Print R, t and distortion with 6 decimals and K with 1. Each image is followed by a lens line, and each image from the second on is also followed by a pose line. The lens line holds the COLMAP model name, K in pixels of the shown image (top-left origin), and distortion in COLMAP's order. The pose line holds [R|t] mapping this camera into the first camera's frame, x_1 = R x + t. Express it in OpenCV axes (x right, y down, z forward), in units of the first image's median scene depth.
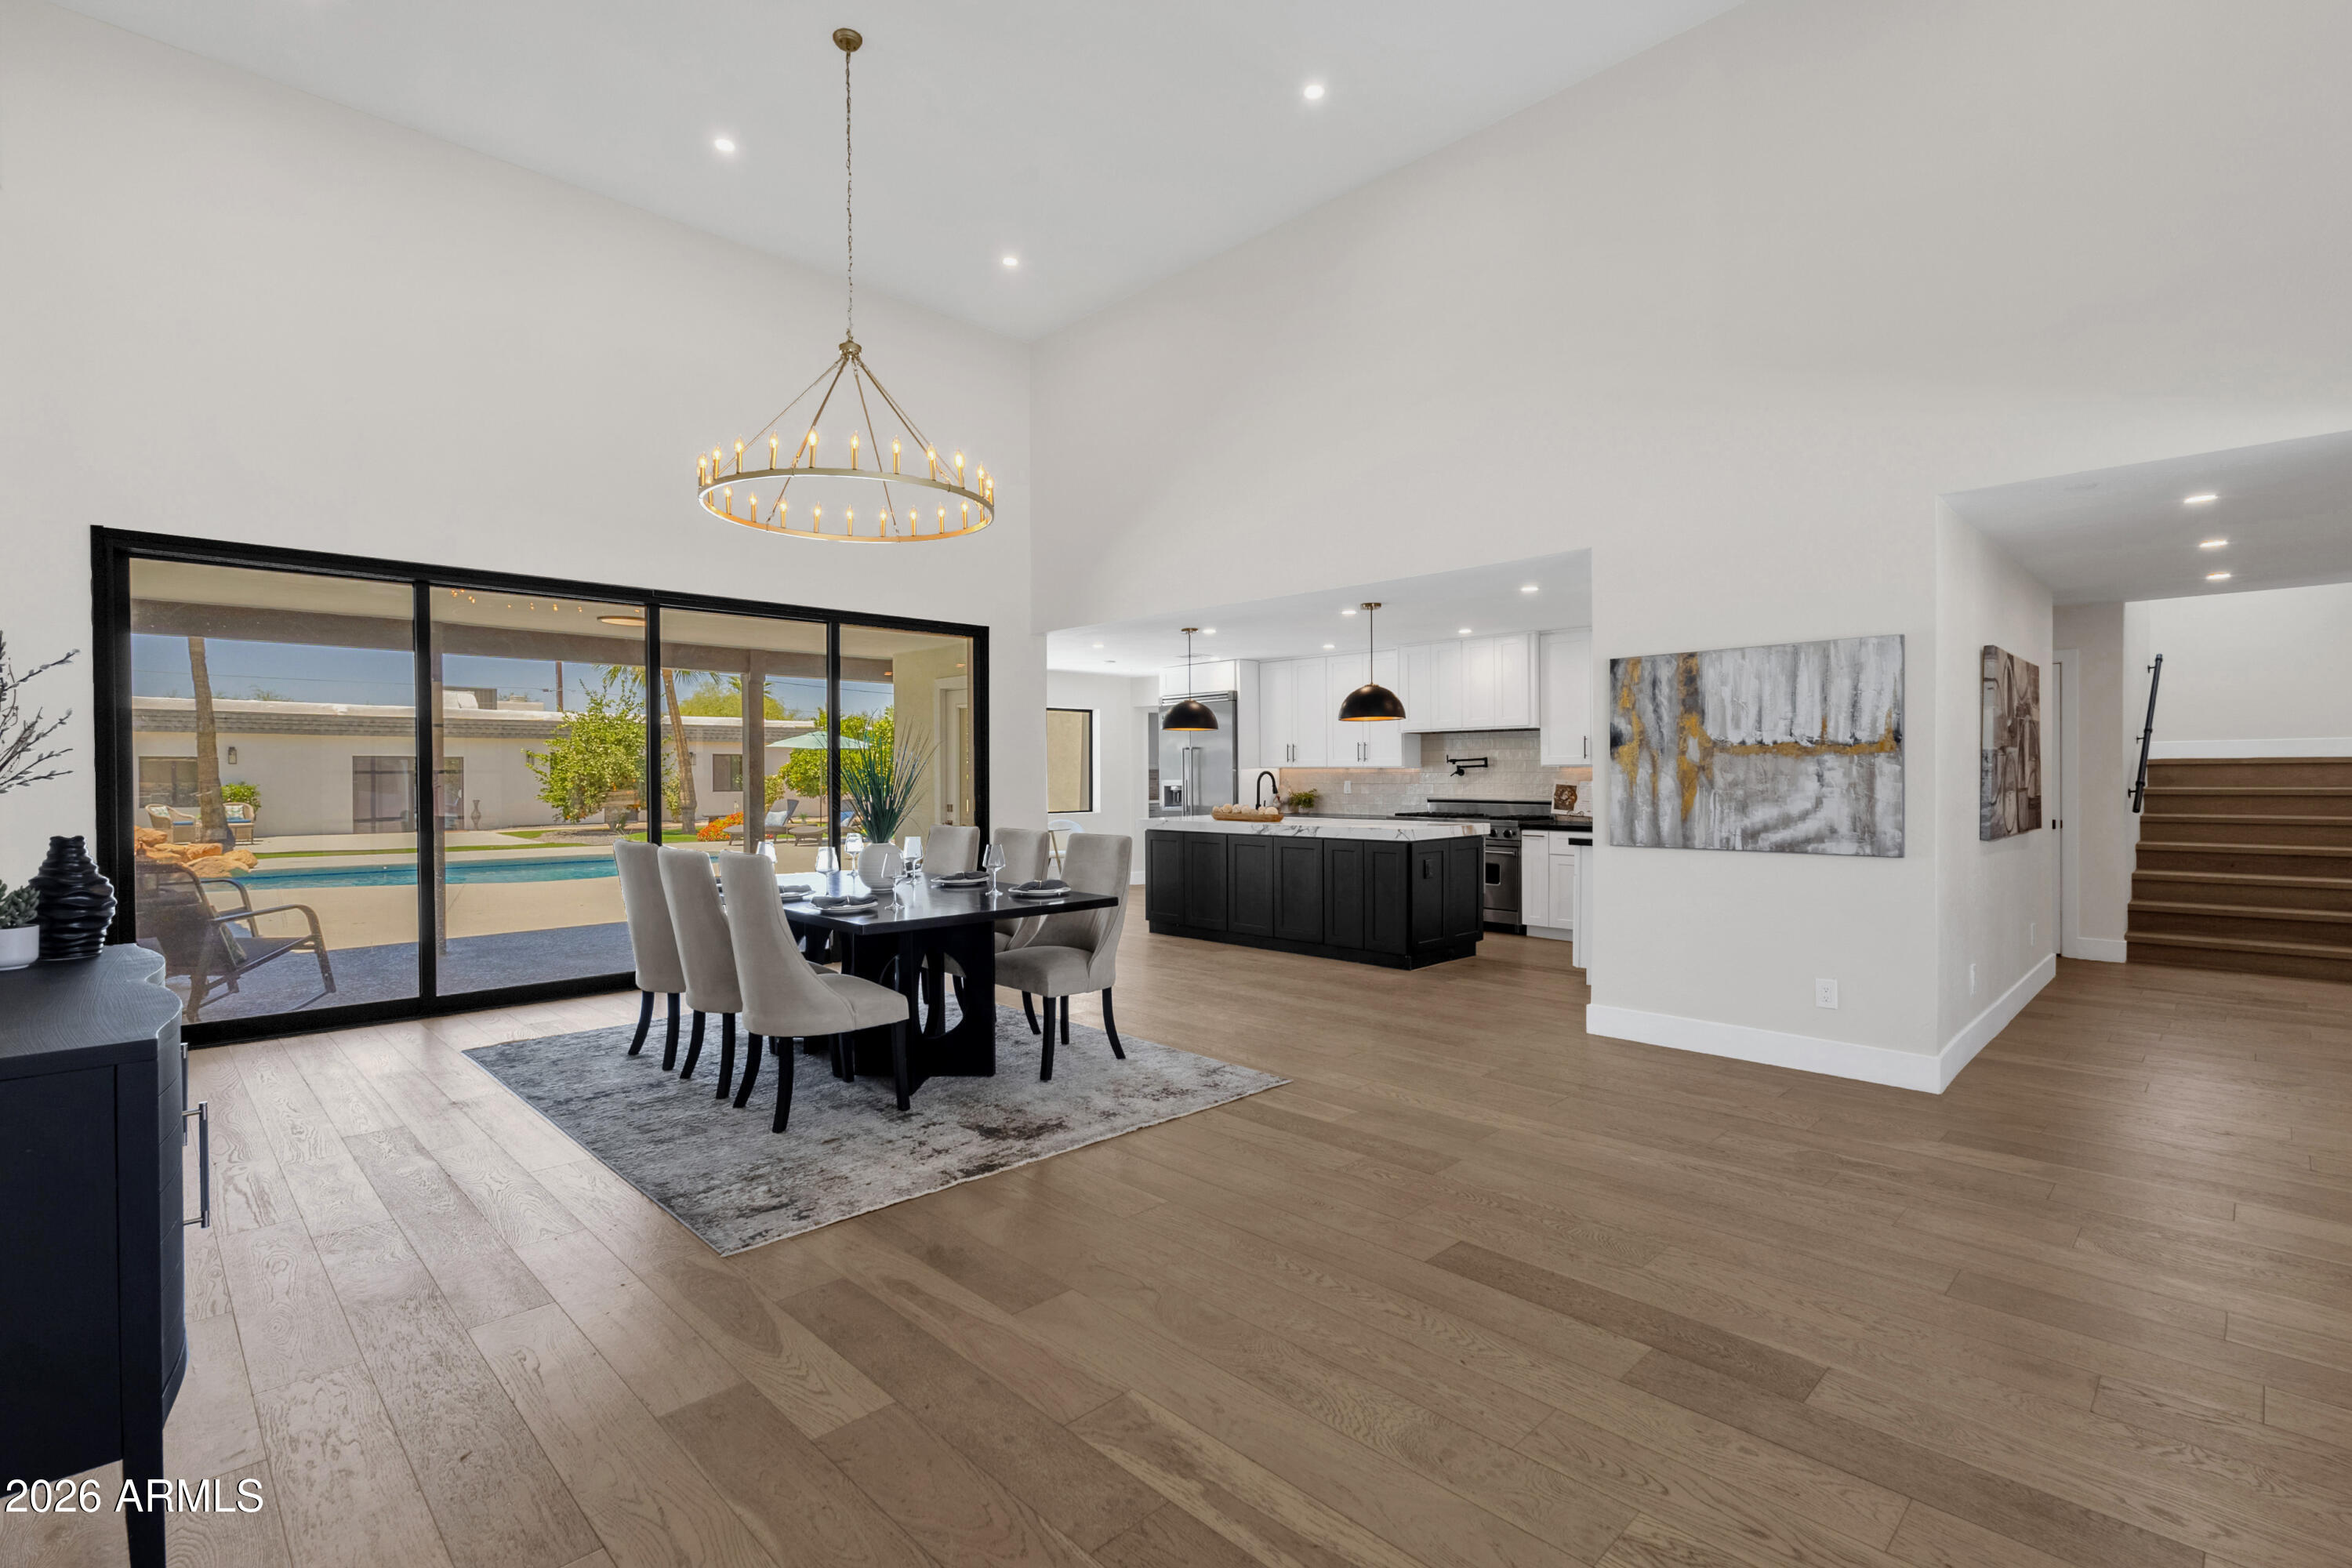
lens RADIAL K [[1073.2, 0, 1164.8], [0, 1073.2, 791.5], [0, 0, 1]] dist [0.007129, 0.000242]
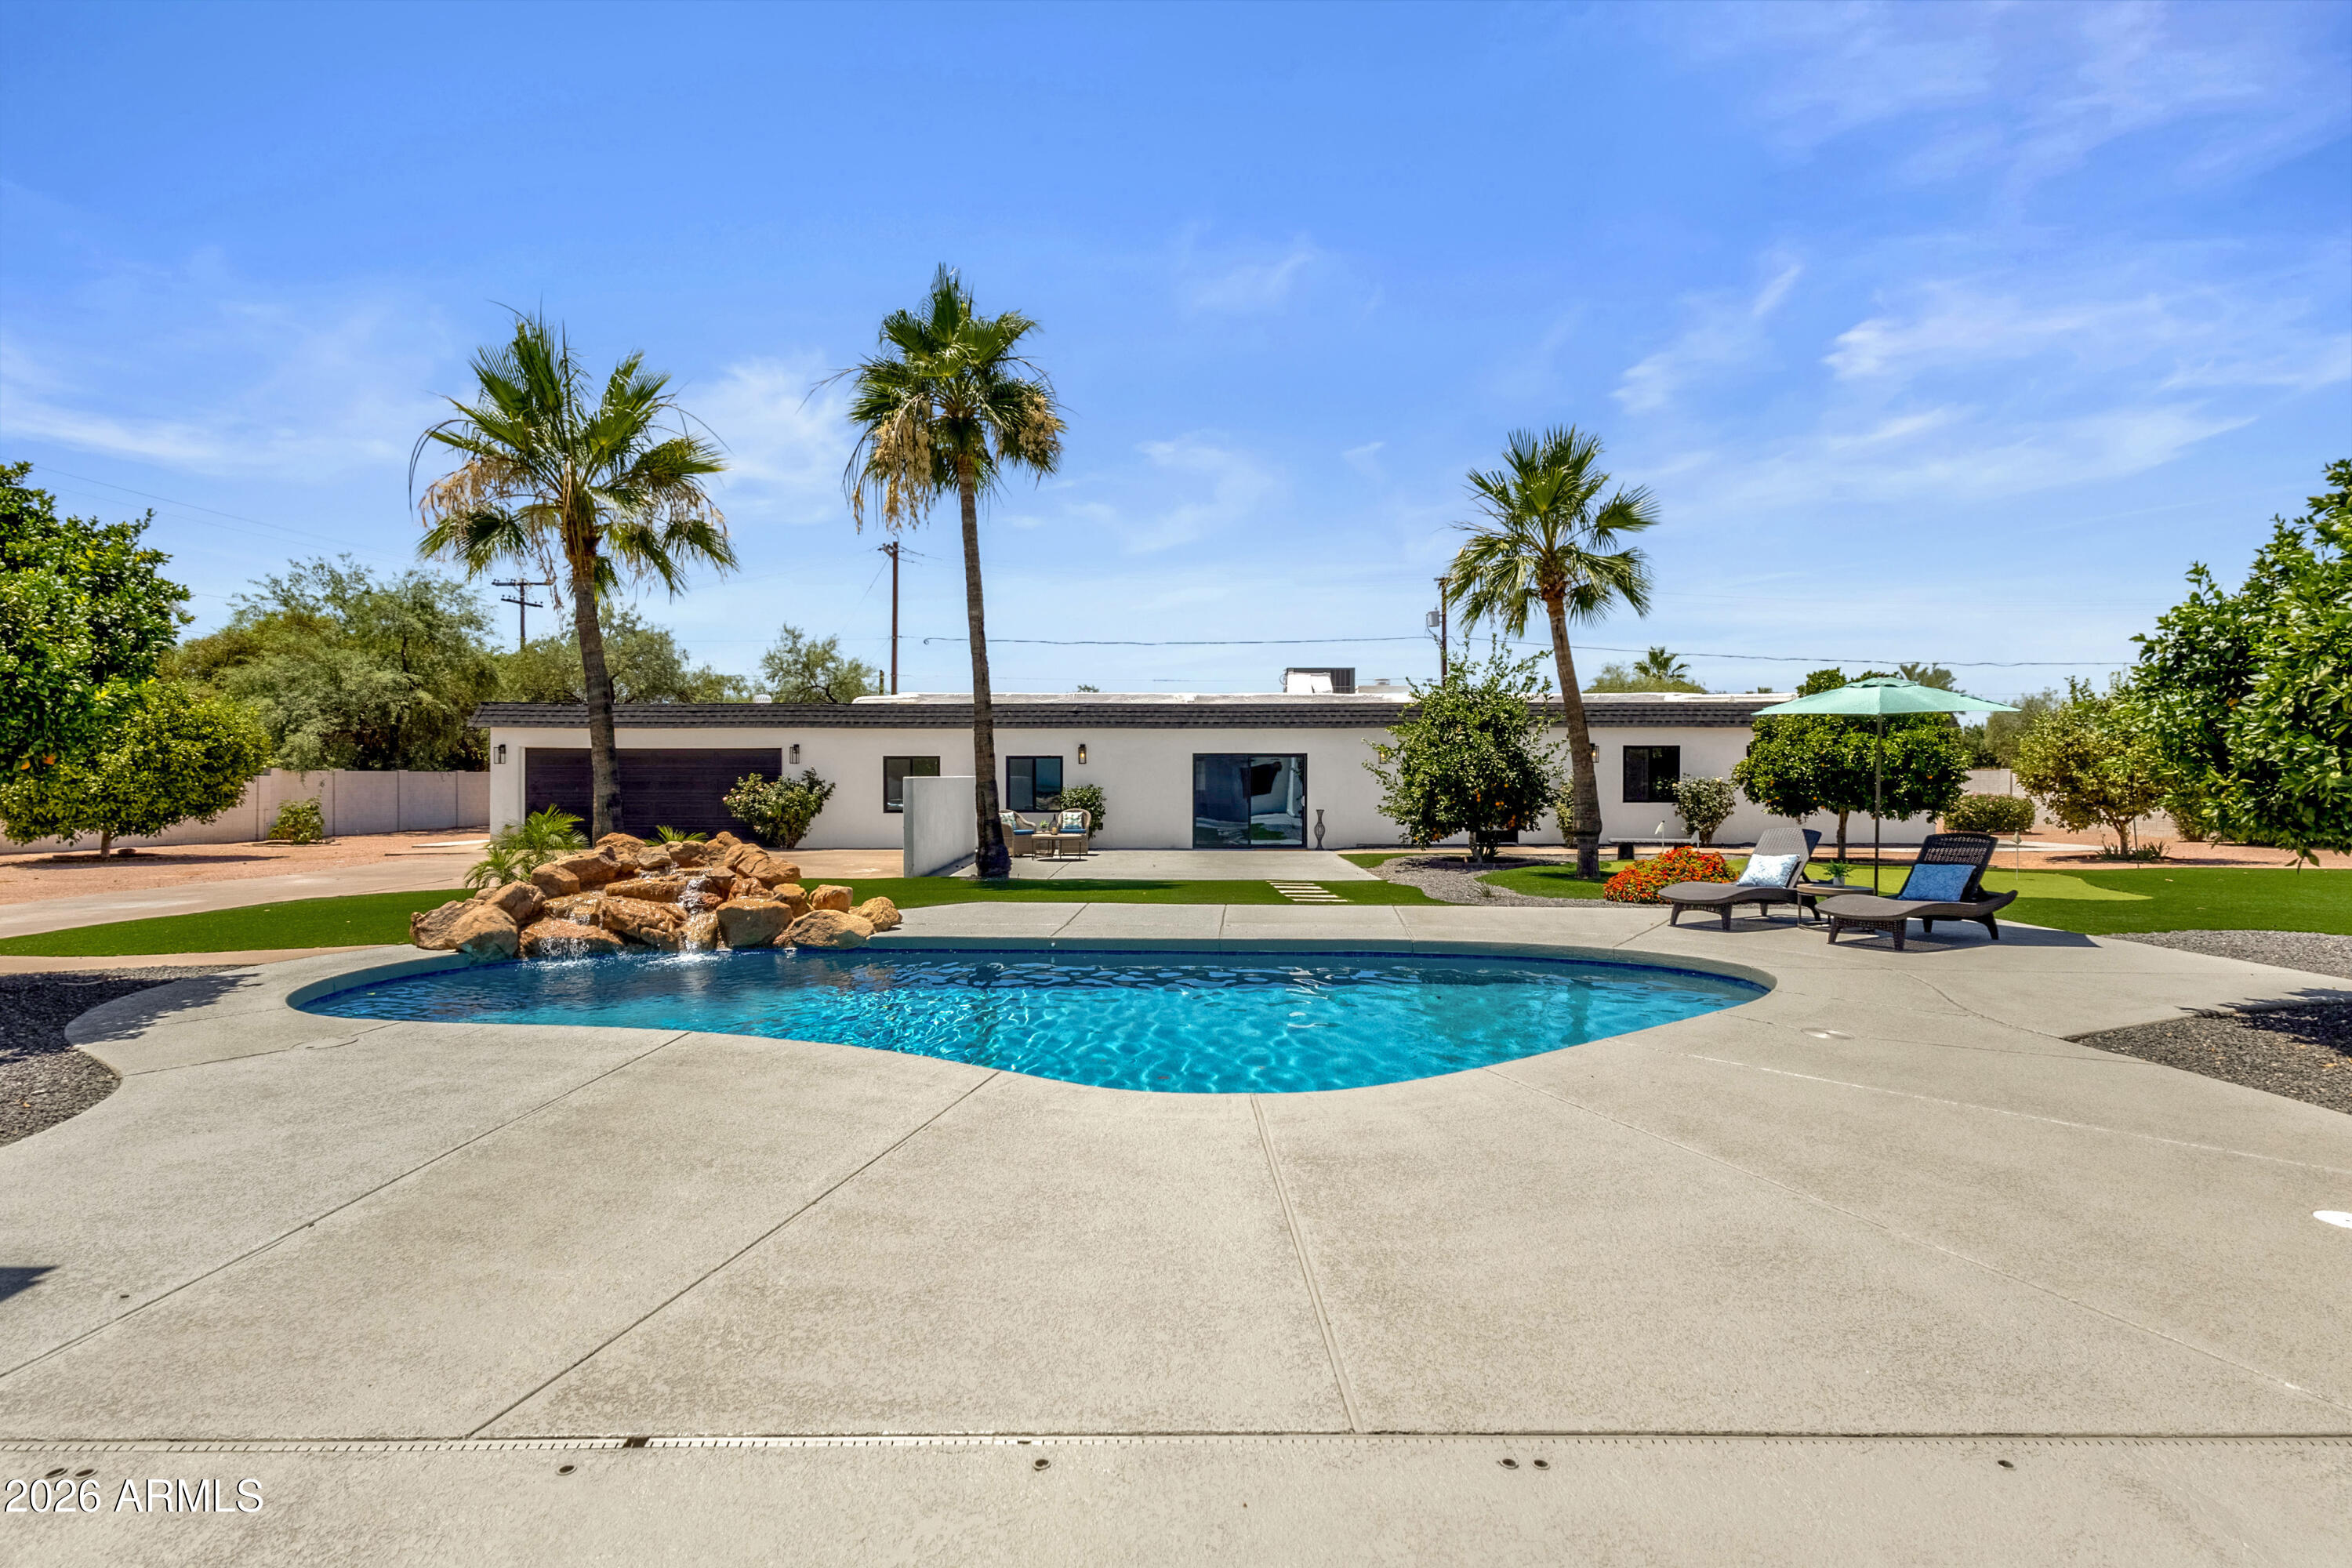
lens RADIAL K [[1162.0, 0, 1176.0], [0, 1162.0, 784.0], [0, 0, 1]] dist [0.005212, -0.000390]
pose [[0.727502, 0.004587, -0.686091, -0.157856], [-0.009506, 0.999949, -0.003395, -0.006527], [0.686040, 0.008992, 0.727508, 0.352005]]
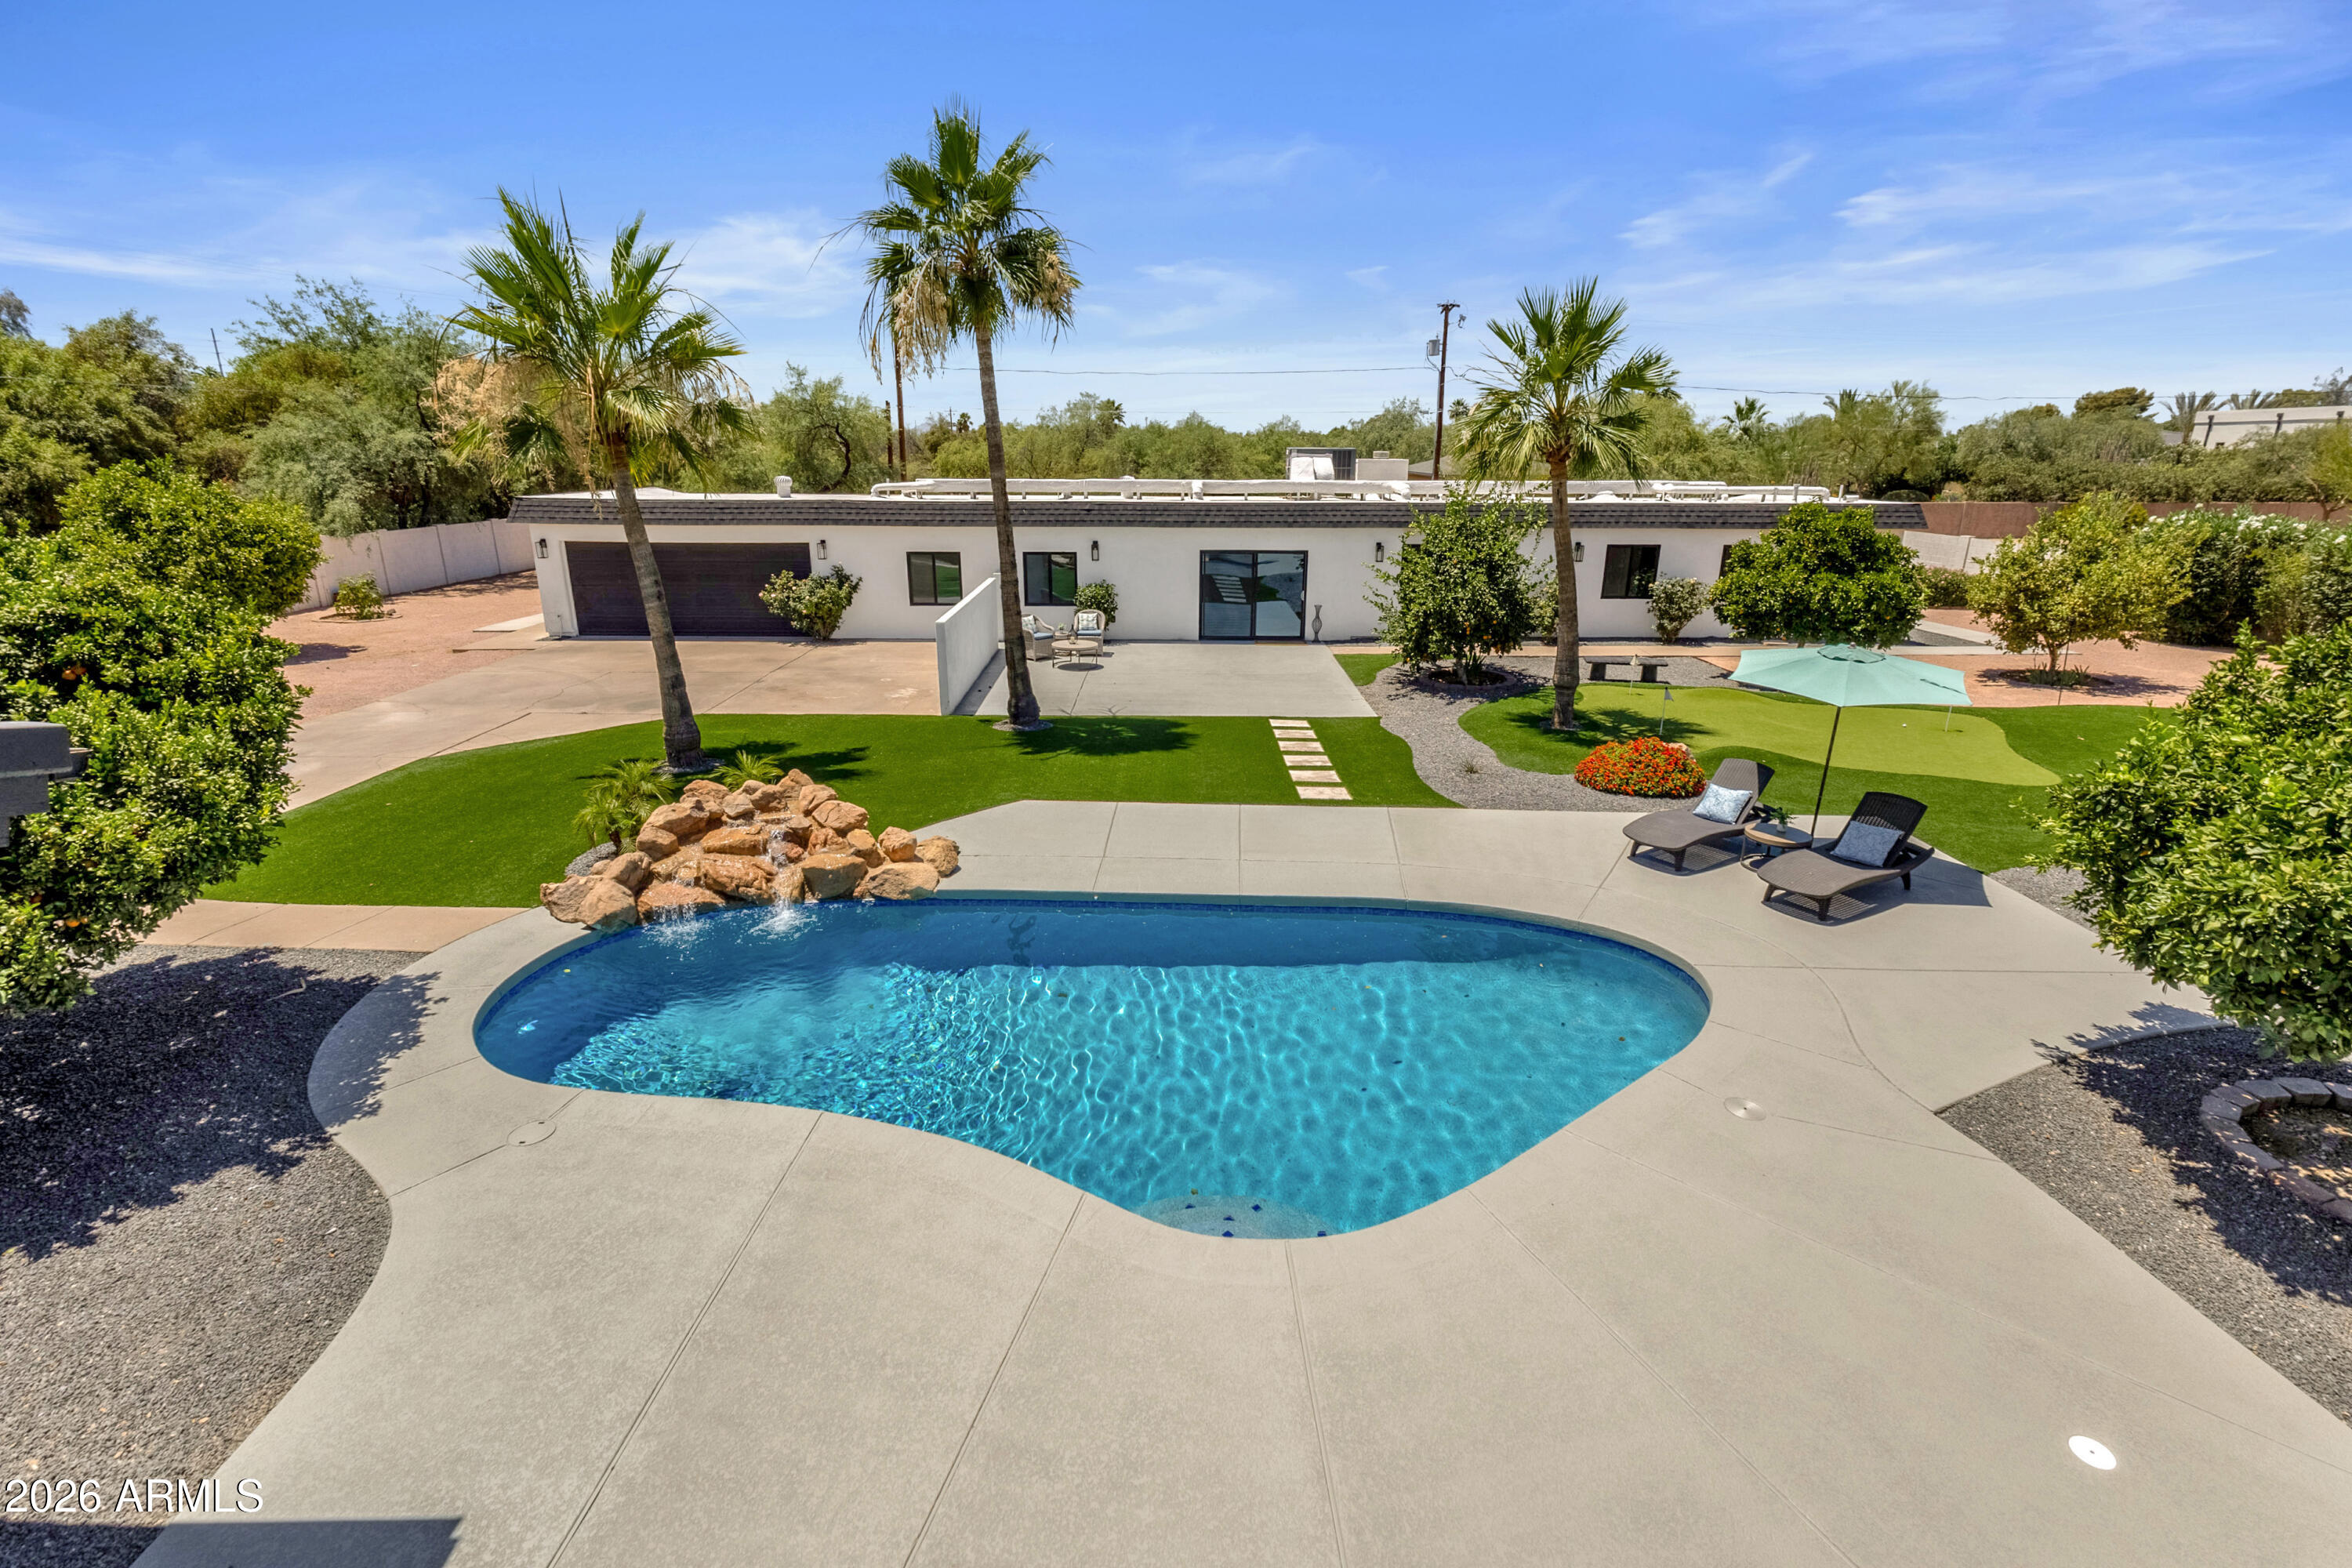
lens RADIAL K [[1080.8, 0, 1176.6], [0, 1080.8, 775.0], [0, 0, 1]] dist [0.002188, 0.000723]
pose [[0.731189, 0.200006, -0.652196, -0.166770], [-0.011333, 0.959484, 0.281535, -0.105104], [0.682081, -0.198464, 0.703831, 0.344212]]
